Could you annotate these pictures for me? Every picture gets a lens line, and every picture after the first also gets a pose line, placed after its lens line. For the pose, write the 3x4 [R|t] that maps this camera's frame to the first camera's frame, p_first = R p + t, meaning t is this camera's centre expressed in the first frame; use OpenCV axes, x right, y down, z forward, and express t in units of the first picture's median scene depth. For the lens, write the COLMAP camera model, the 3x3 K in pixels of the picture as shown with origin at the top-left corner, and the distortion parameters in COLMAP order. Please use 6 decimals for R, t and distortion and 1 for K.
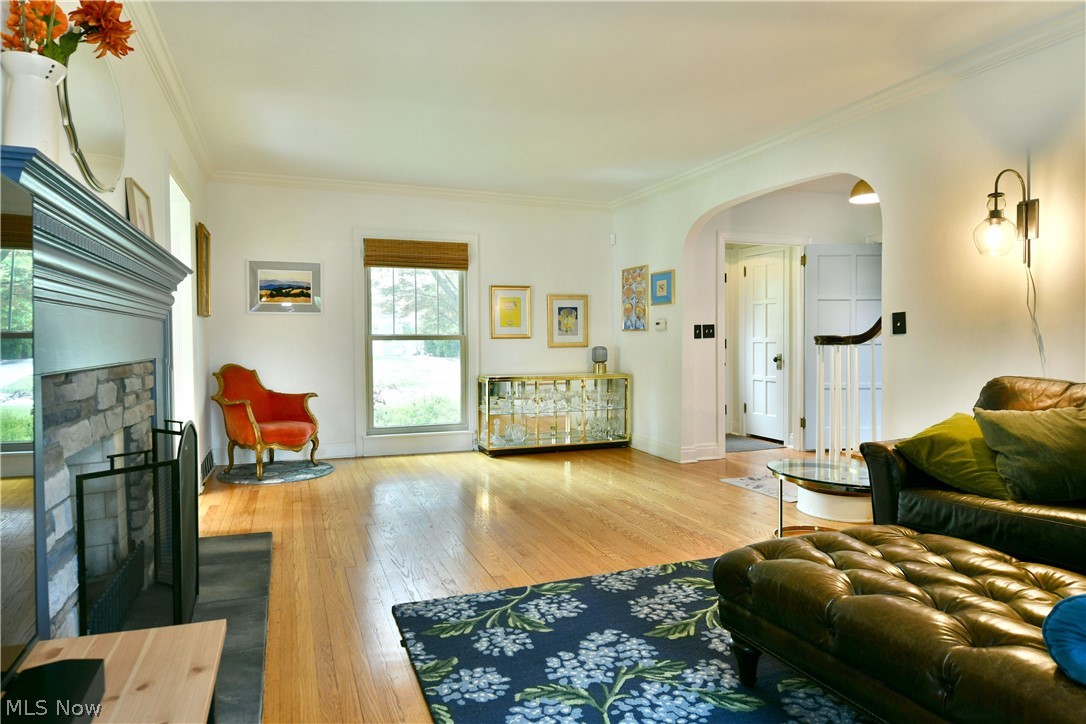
lens RADIAL K [[657.5, 0, 544.9], [0, 657.5, 338.2], [0, 0, 1]] dist [-0.000838, -0.001205]
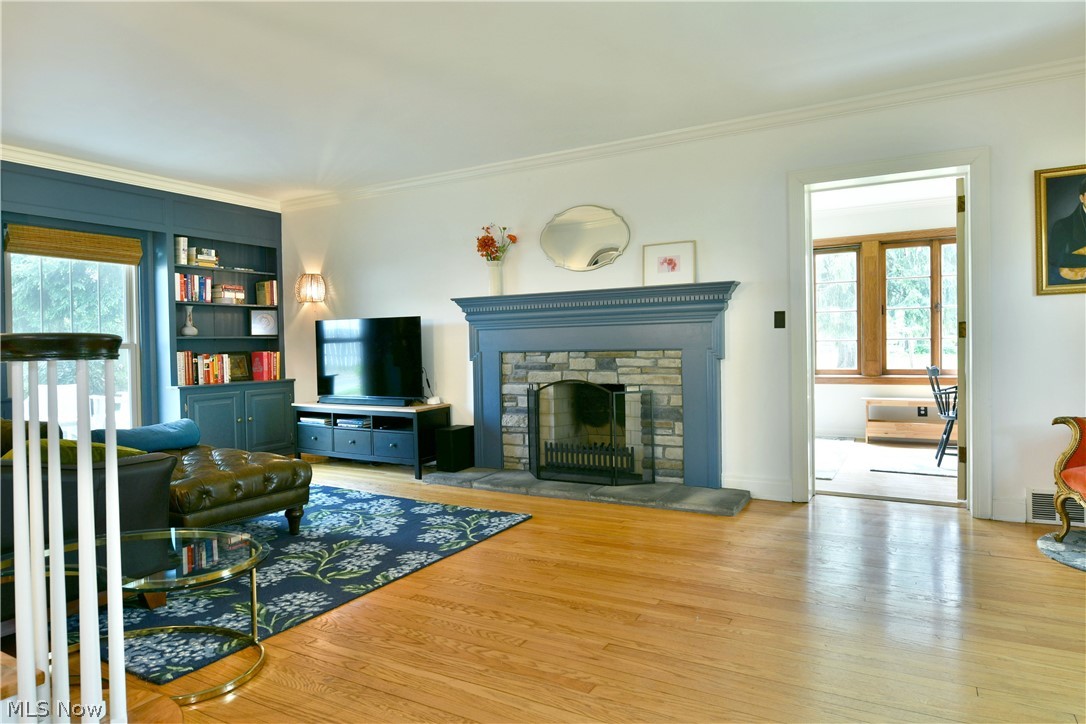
lens RADIAL K [[657.5, 0, 544.9], [0, 657.5, 338.2], [0, 0, 1]] dist [-0.000838, -0.001205]
pose [[-0.774339, 0.016397, -0.632559, 0.708184], [0.025804, 0.999651, -0.005675, 0.004903], [0.632245, -0.020717, -0.774492, 2.217204]]
